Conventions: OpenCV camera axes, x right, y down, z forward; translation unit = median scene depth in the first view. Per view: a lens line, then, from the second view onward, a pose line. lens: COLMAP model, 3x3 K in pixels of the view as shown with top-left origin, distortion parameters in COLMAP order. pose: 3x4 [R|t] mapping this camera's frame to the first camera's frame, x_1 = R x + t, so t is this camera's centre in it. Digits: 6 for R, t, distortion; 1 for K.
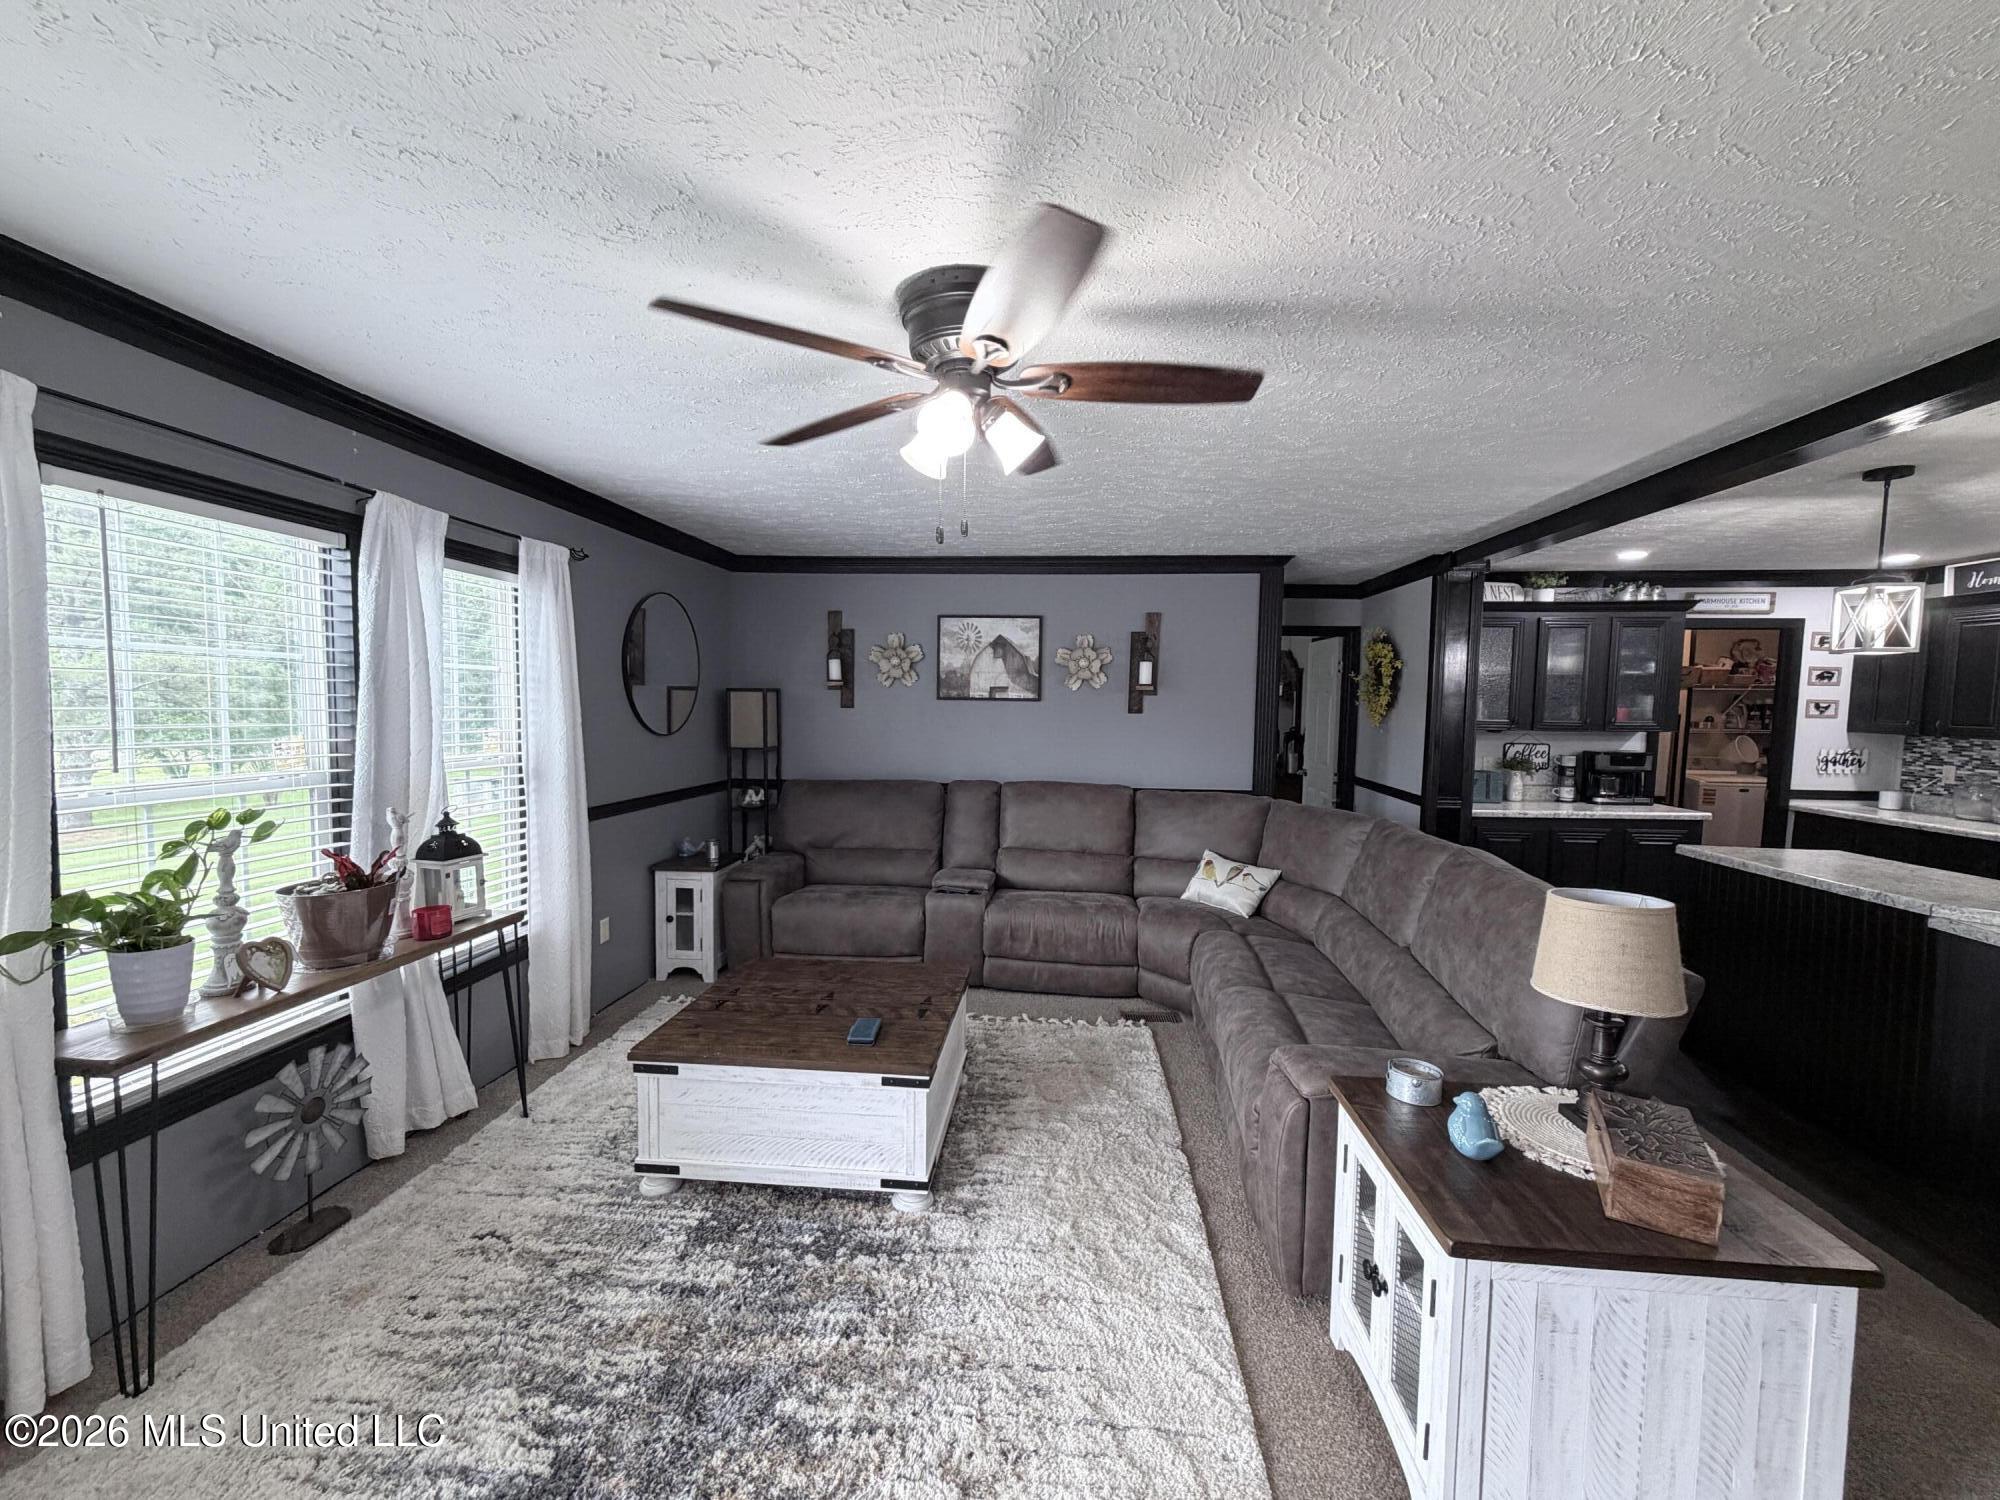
lens RADIAL K [[803.7, 0, 1004.3], [0, 803.7, 747.7], [0, 0, 1]] dist [-0.002749, 0.001288]
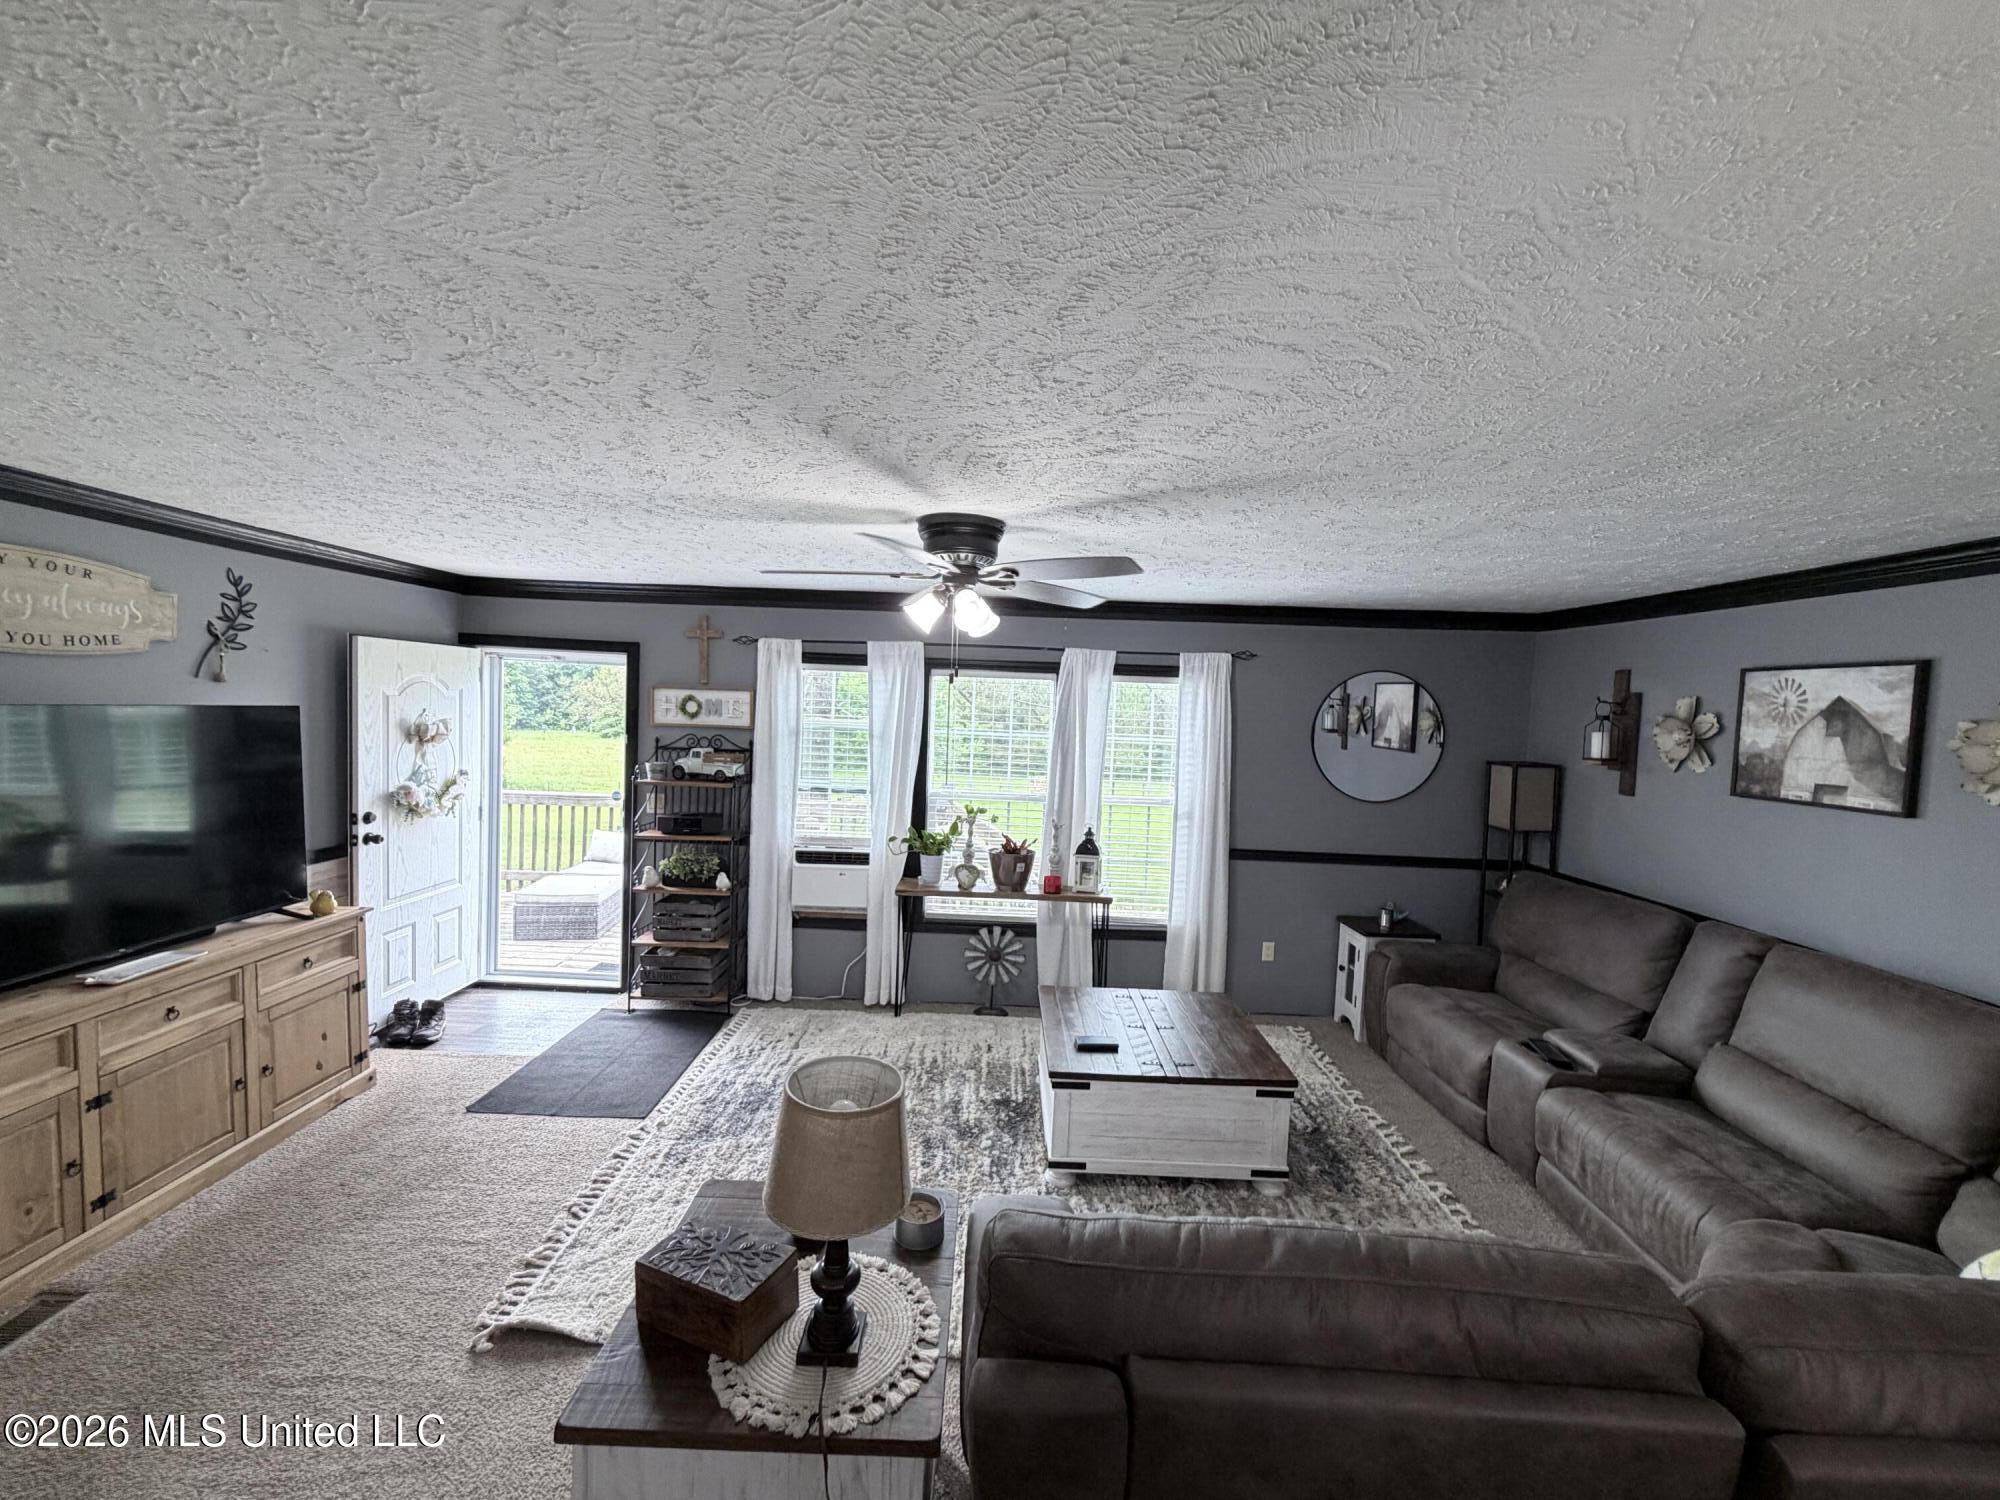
lens RADIAL K [[803.7, 0, 996.5], [0, 803.7, 752.9], [0, 0, 1]] dist [-0.002749, 0.001288]
pose [[0.082929, 0.047162, -0.995439, 0.604972], [-0.089123, 0.995228, 0.039727, -0.078804], [0.992562, 0.085422, 0.086737, 0.398739]]
